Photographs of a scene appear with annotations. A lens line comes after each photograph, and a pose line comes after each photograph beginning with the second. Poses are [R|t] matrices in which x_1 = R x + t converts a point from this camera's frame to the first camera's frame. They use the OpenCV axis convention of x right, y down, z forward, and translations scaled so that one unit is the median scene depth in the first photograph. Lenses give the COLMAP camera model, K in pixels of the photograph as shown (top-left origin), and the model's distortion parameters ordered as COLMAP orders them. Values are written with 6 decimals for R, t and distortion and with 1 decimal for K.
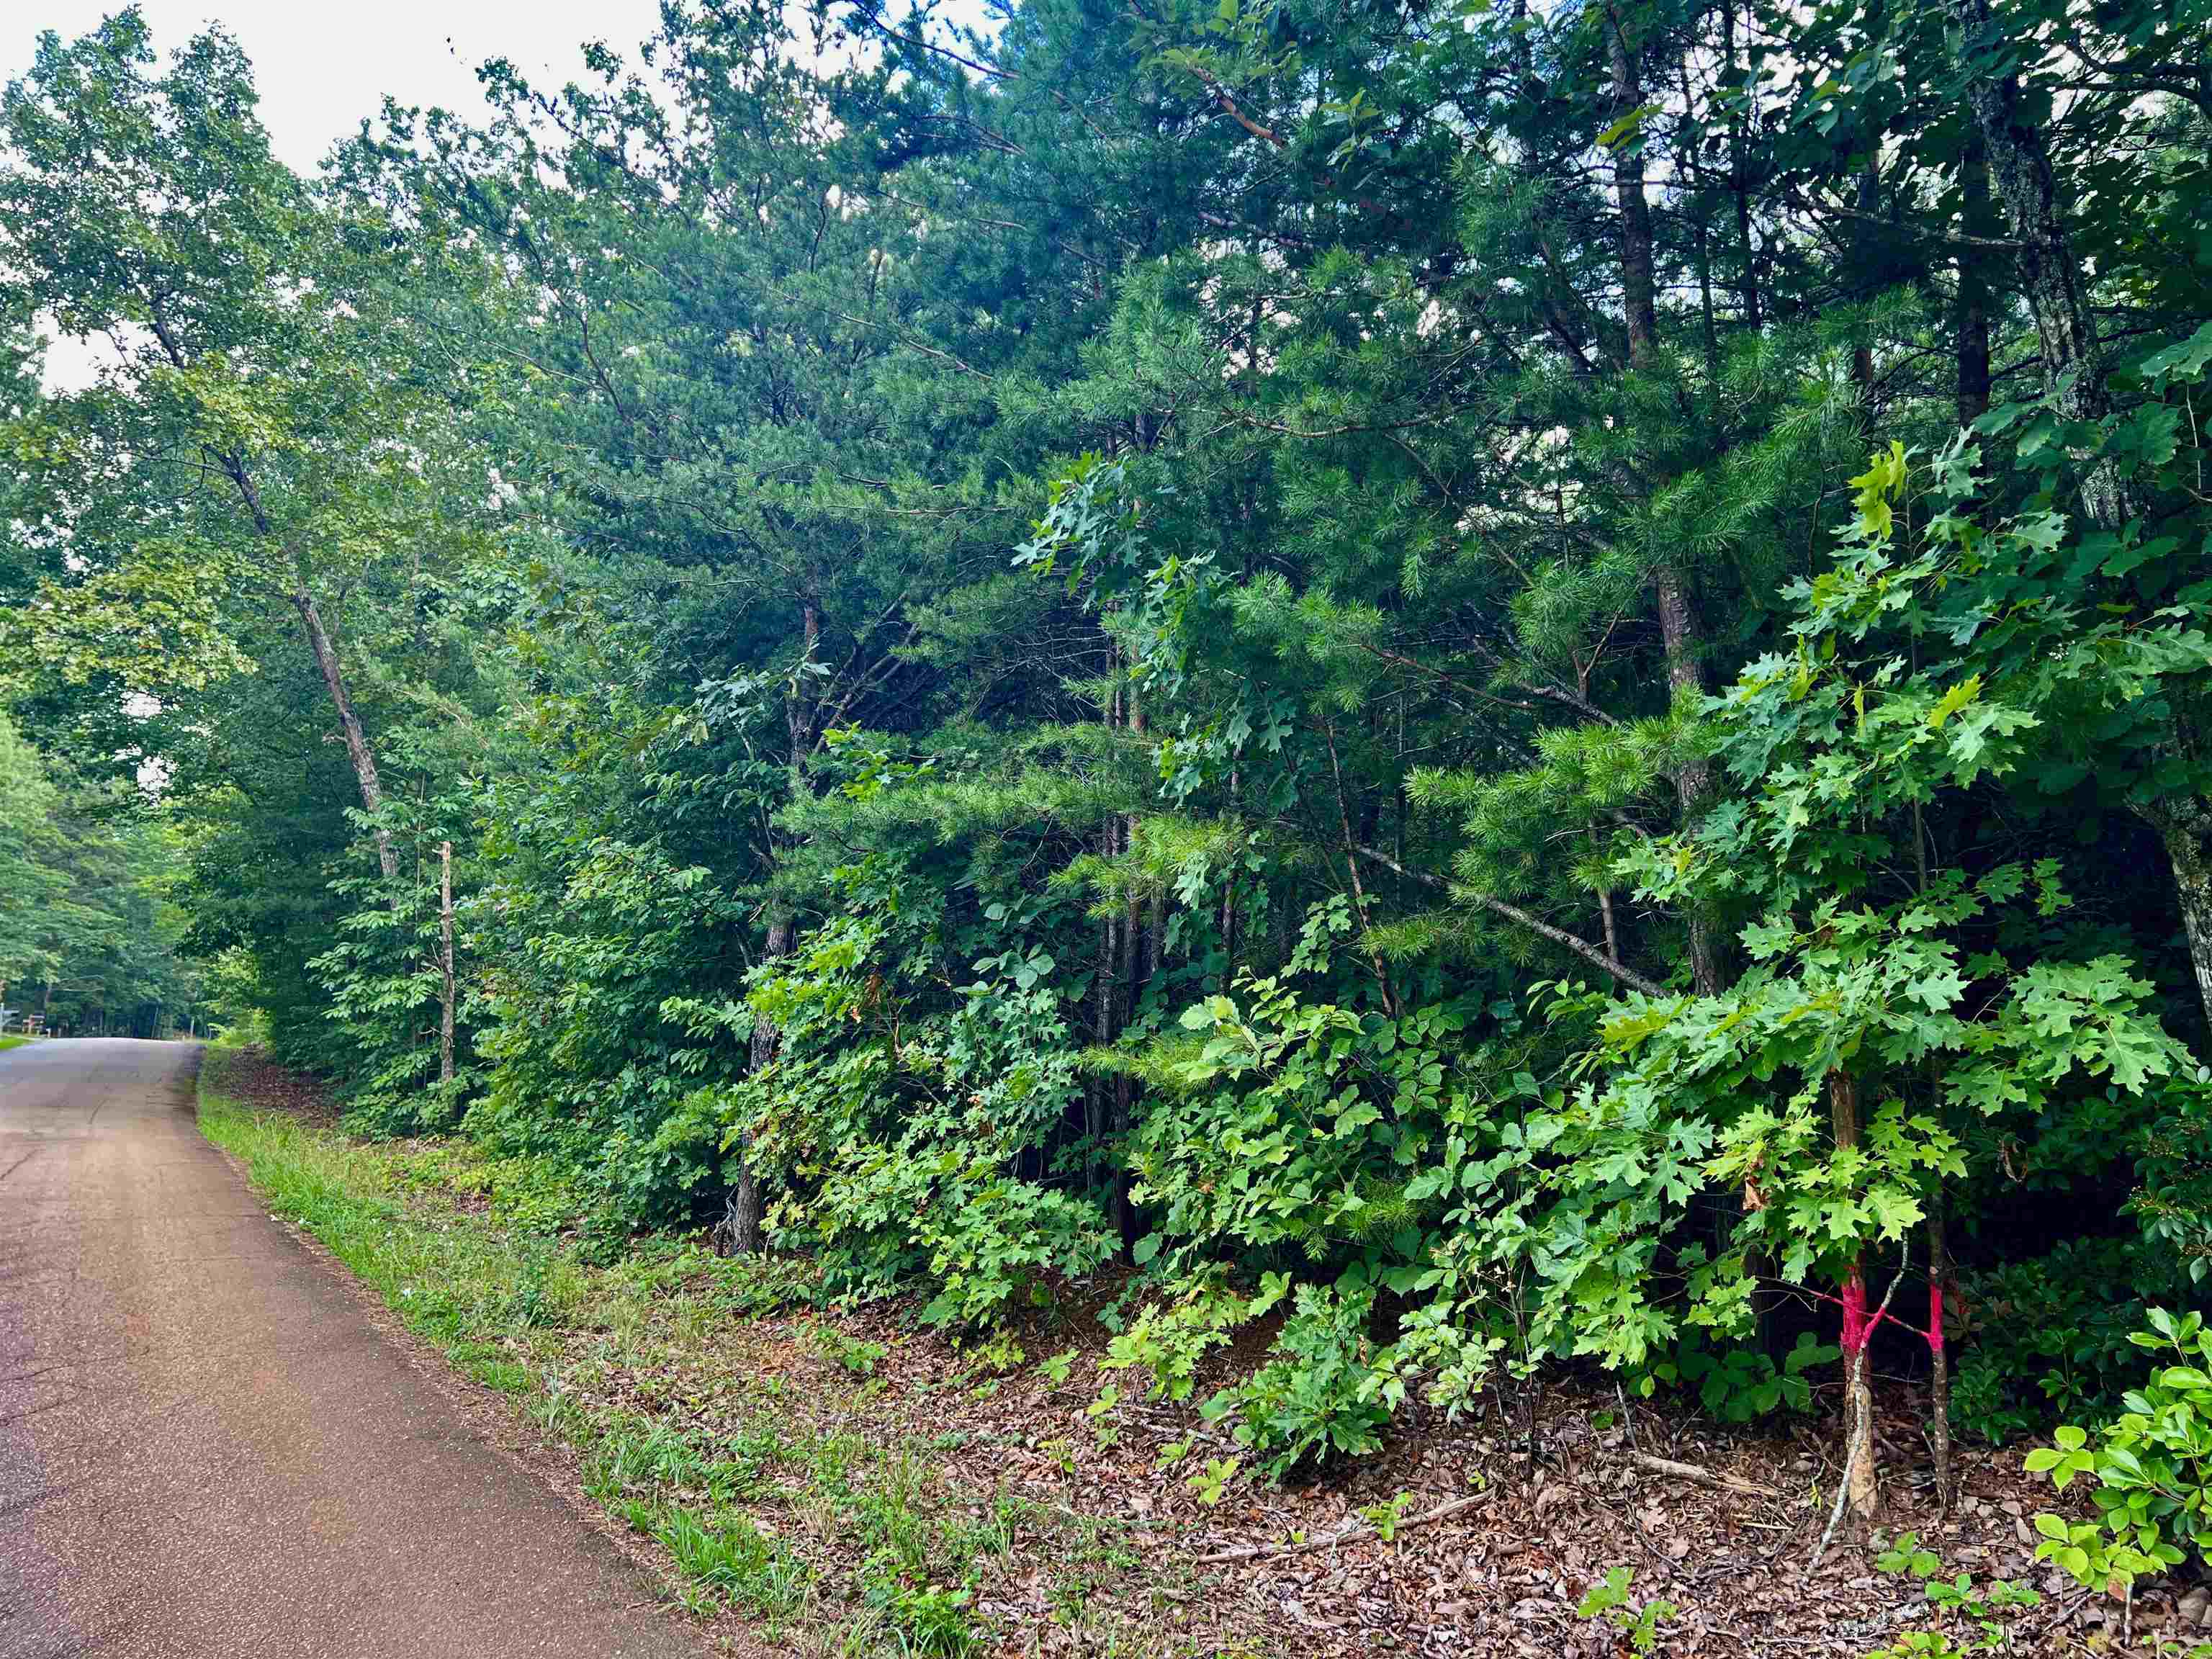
lens RADIAL K [[1707.3, 0, 1106.0], [0, 1707.3, 829.5], [0, 0, 1]] dist [0.057056, -0.055361]
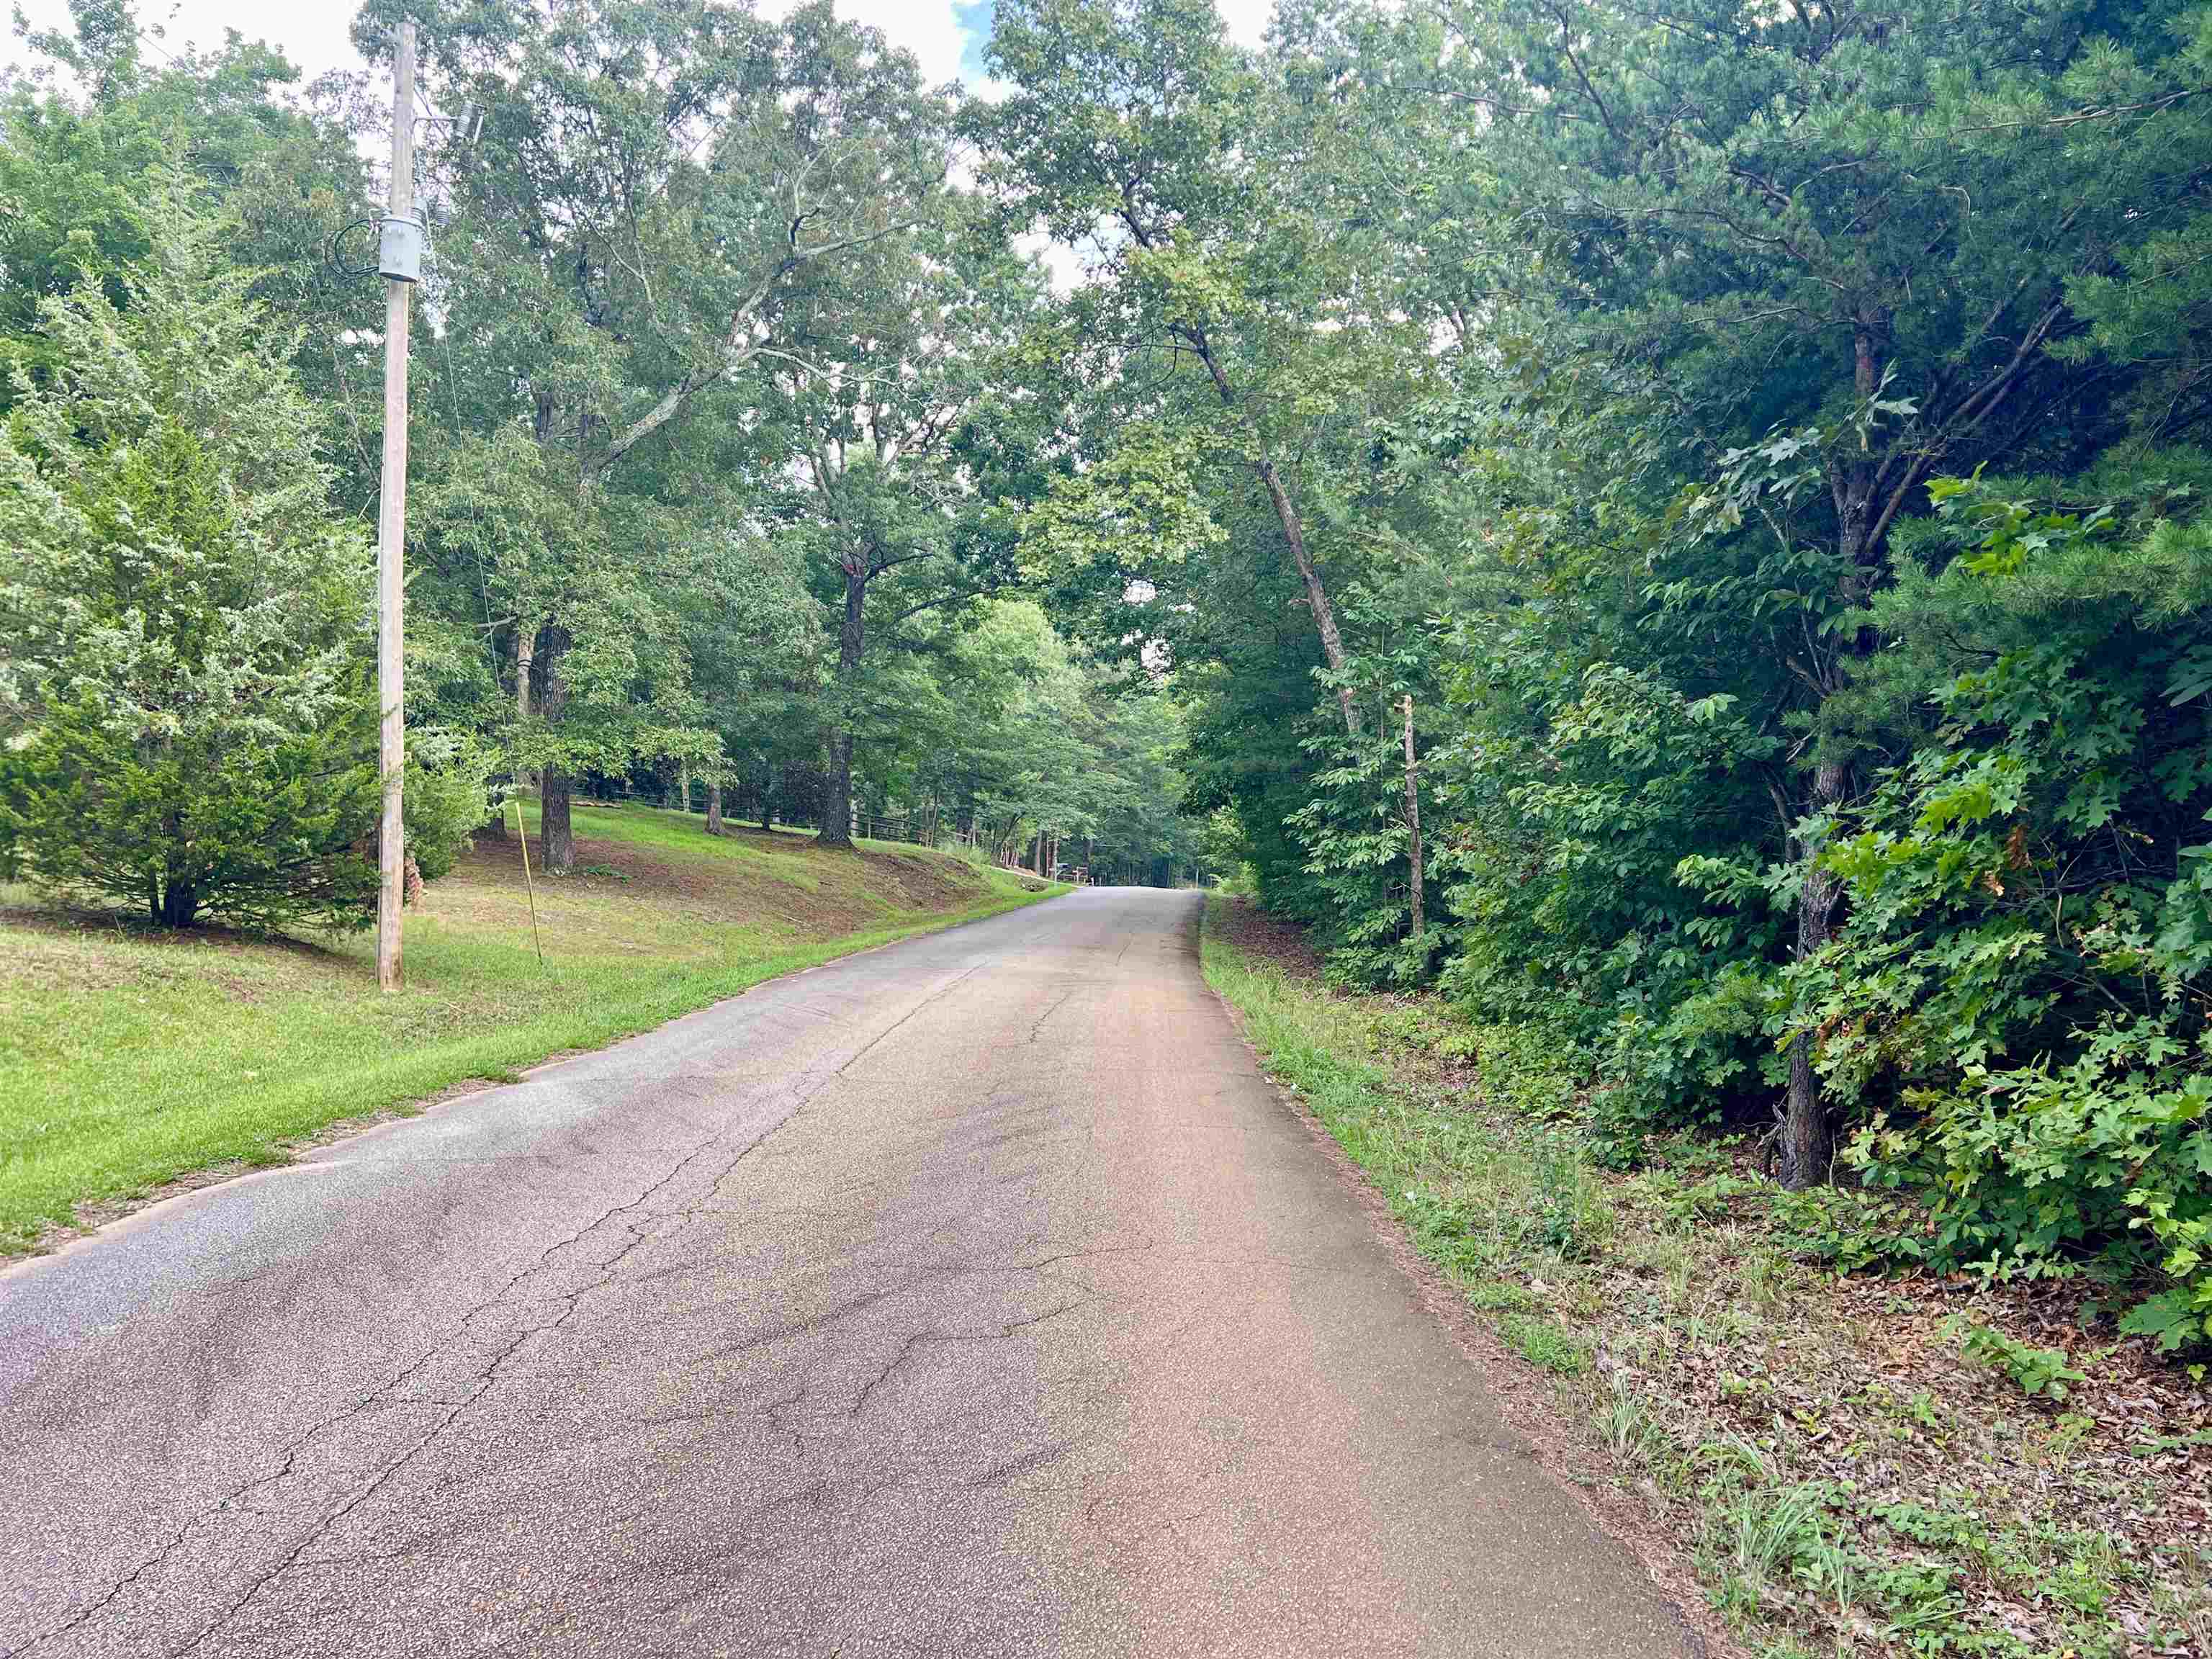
lens RADIAL K [[1680.1, 0, 1103.8], [0, 1680.1, 836.1], [0, 0, 1]] dist [0.055299, -0.184250]
pose [[0.857708, -0.008959, -0.514058, -0.055429], [0.054669, 0.995769, 0.073860, 0.009742], [0.511222, -0.091453, 0.854569, 0.118129]]
